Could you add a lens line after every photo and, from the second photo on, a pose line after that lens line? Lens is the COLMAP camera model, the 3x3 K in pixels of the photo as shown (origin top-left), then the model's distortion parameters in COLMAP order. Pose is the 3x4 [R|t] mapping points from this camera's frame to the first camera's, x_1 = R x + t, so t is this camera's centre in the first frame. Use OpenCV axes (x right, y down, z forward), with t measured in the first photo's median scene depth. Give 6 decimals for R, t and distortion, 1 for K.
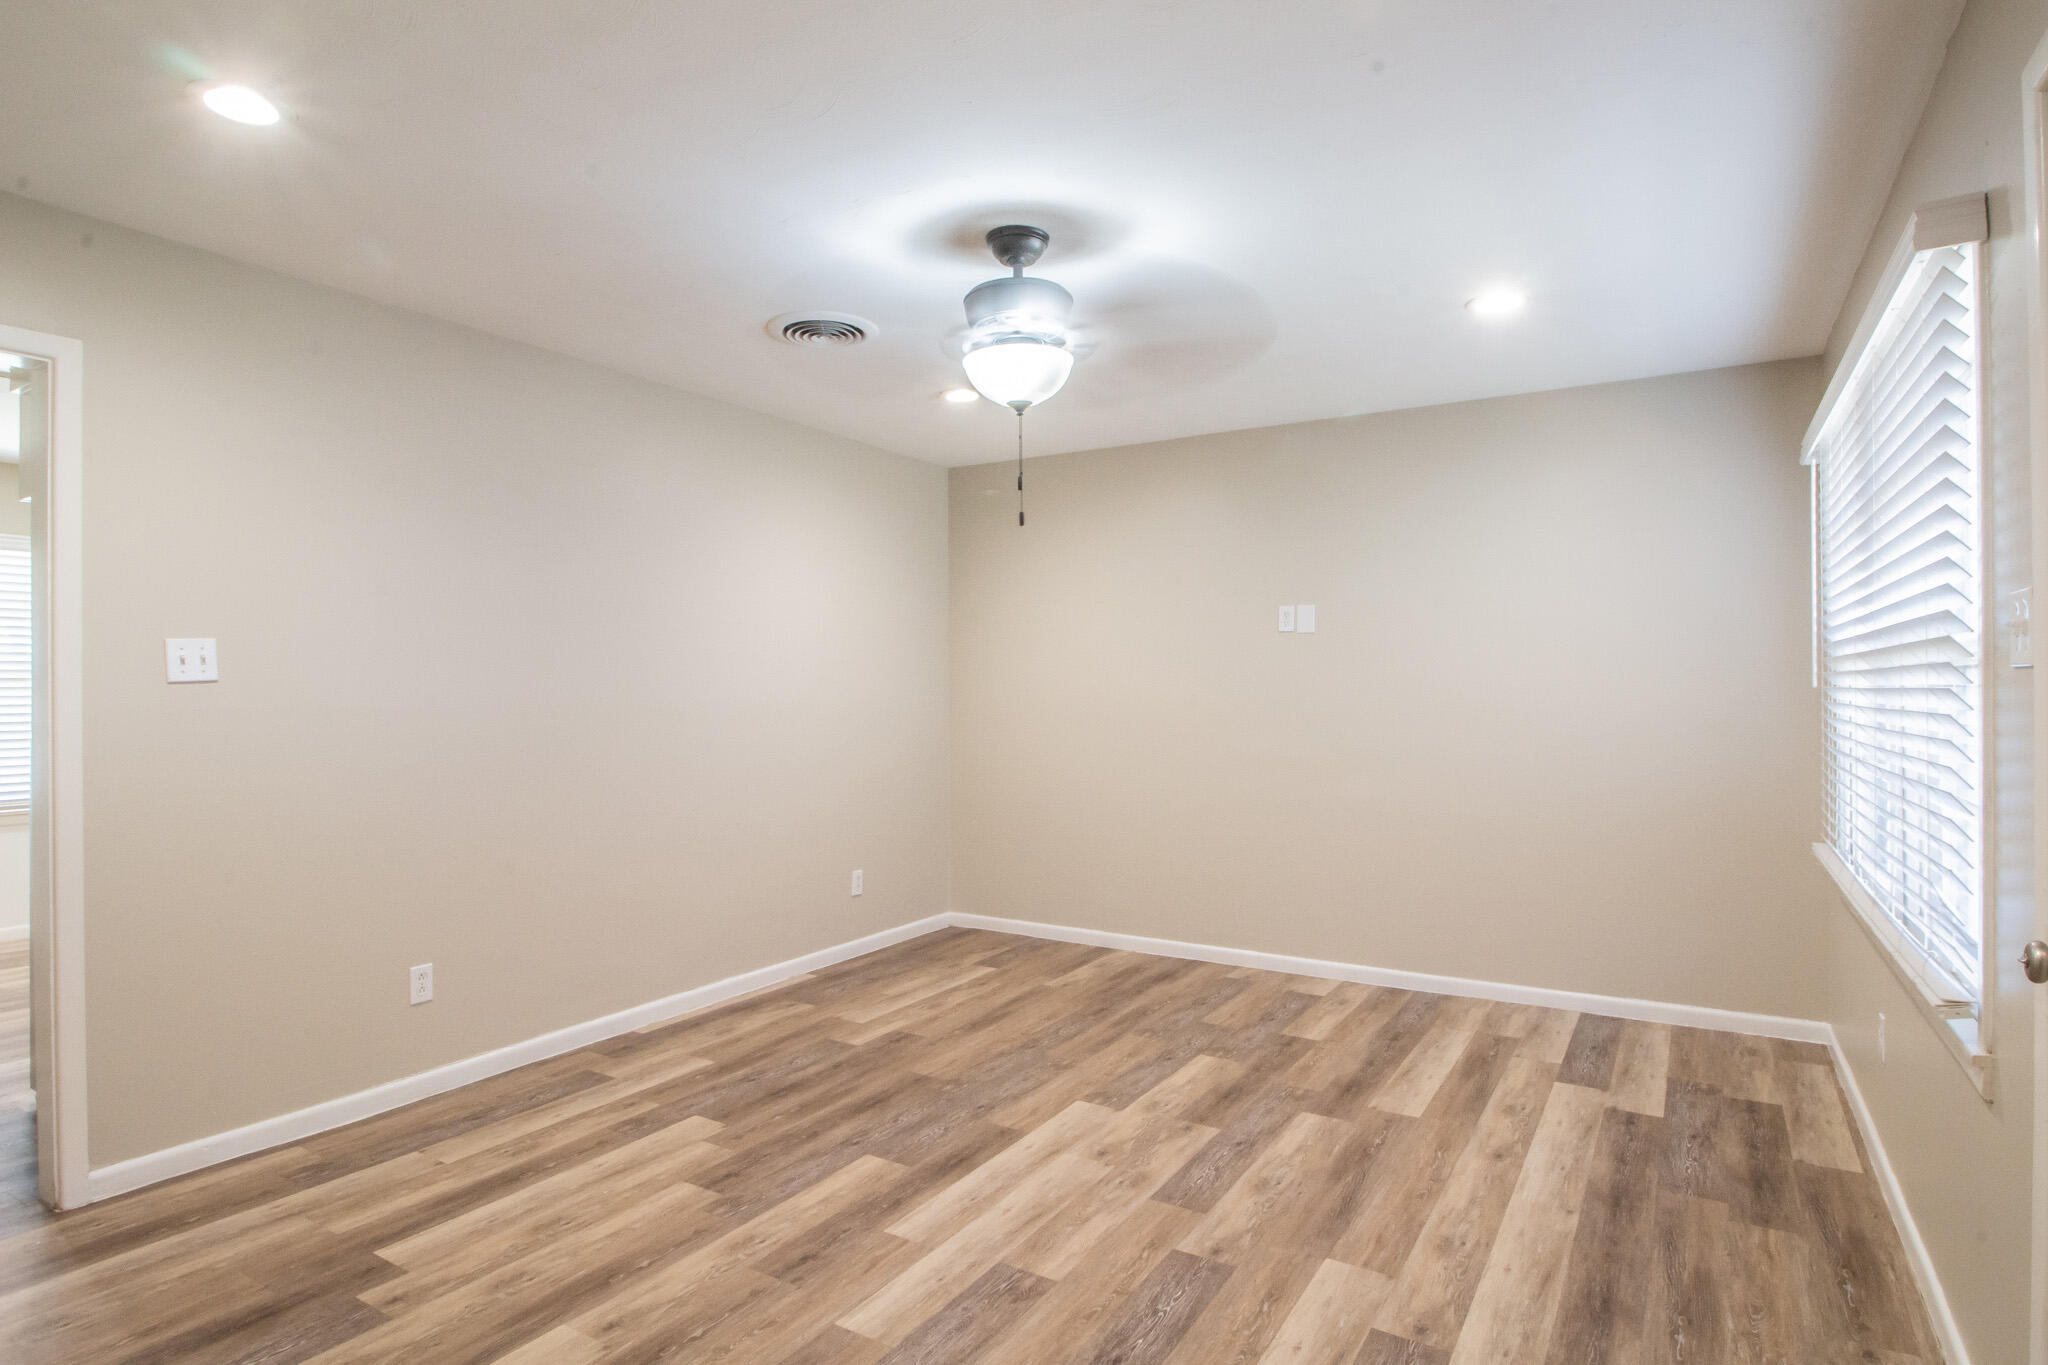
lens RADIAL K [[1080.7, 0, 1016.8], [0, 1080.7, 684.8], [0, 0, 1]] dist [-0.000961, -0.010450]
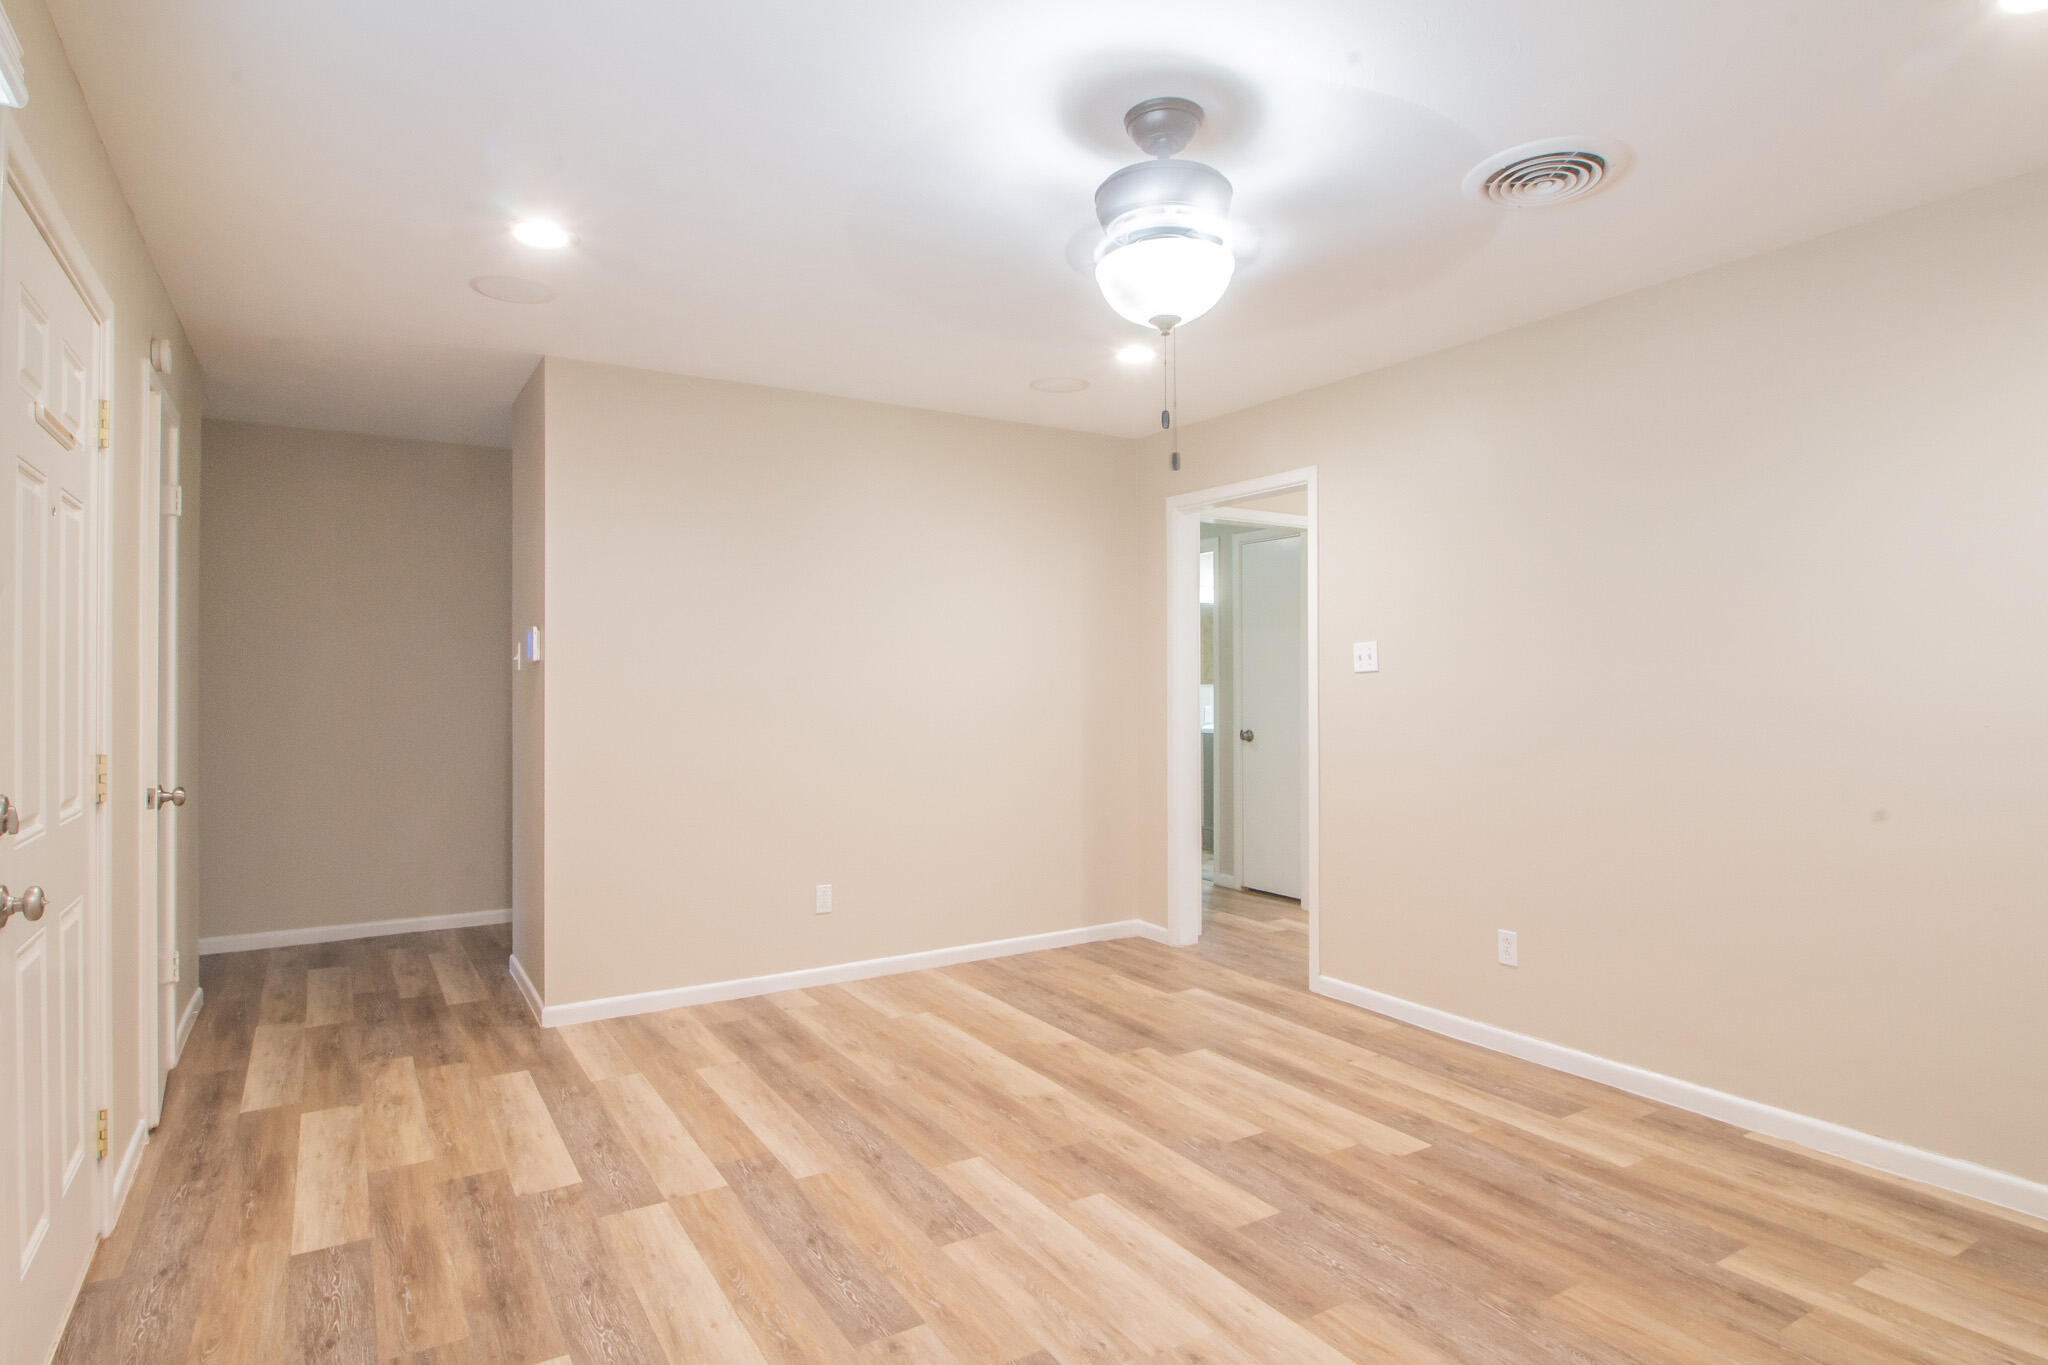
lens RADIAL K [[1080.7, 0, 1036.5], [0, 1080.7, 678.1], [0, 0, 1]] dist [-0.000961, -0.010450]
pose [[-0.428761, -0.000195, -0.903418, 0.743556], [0.006326, 0.999975, -0.003218, 0.006565], [0.903396, -0.007095, -0.428749, 1.216296]]
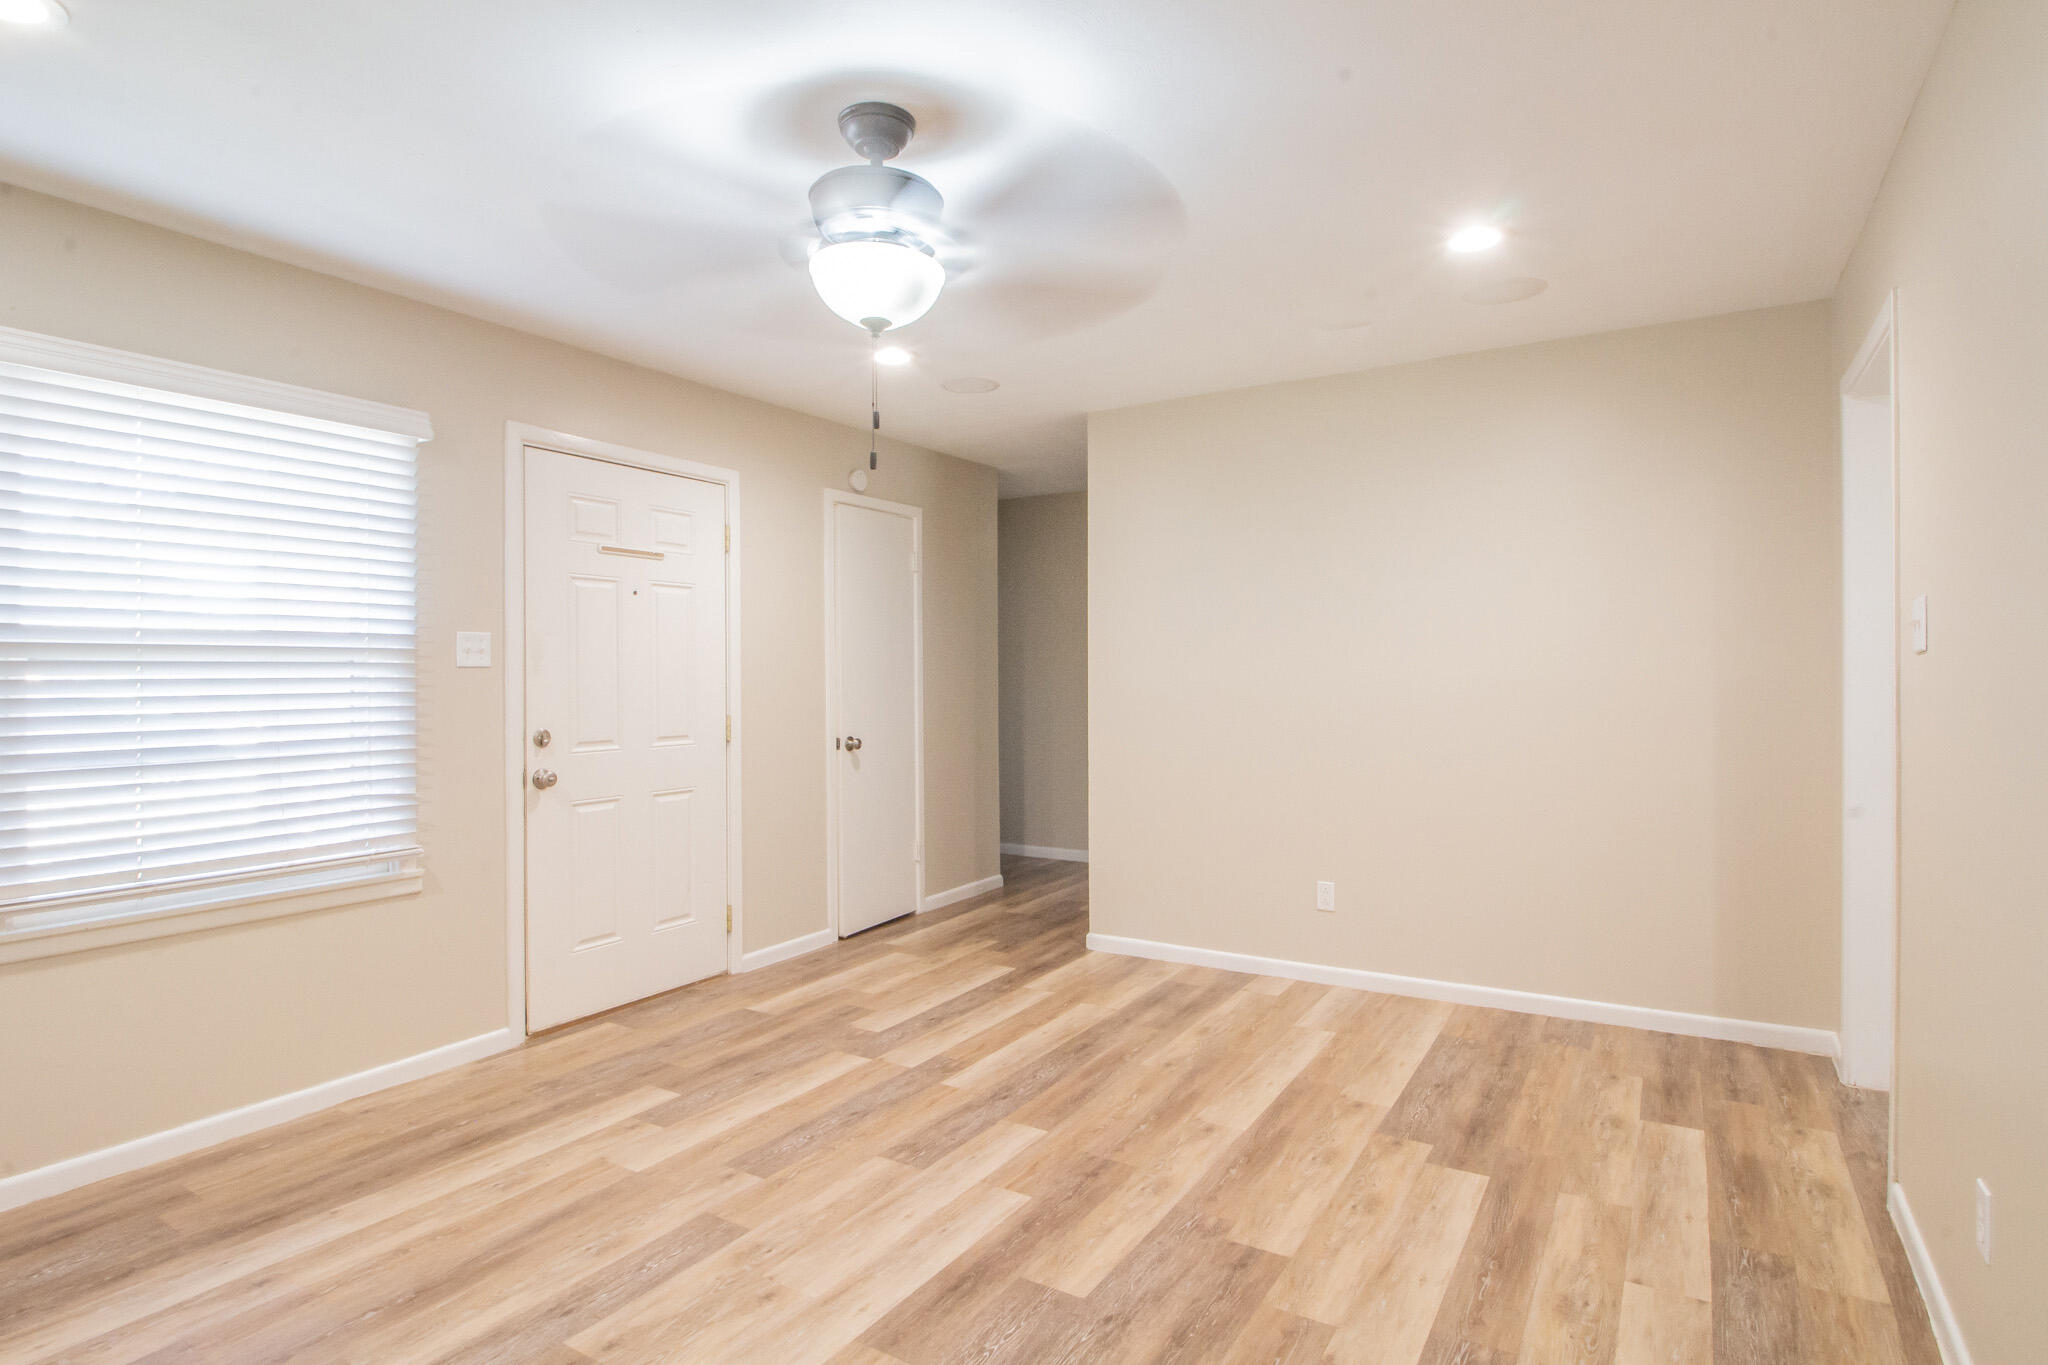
lens RADIAL K [[1080.7, 0, 1031.4], [0, 1080.7, 683.4], [0, 0, 1]] dist [-0.000961, -0.010450]
pose [[-0.999745, 0.010193, -0.020148, -0.093300], [0.010039, 0.999920, 0.007749, 0.006154], [0.020226, 0.007545, -0.999767, 1.765147]]
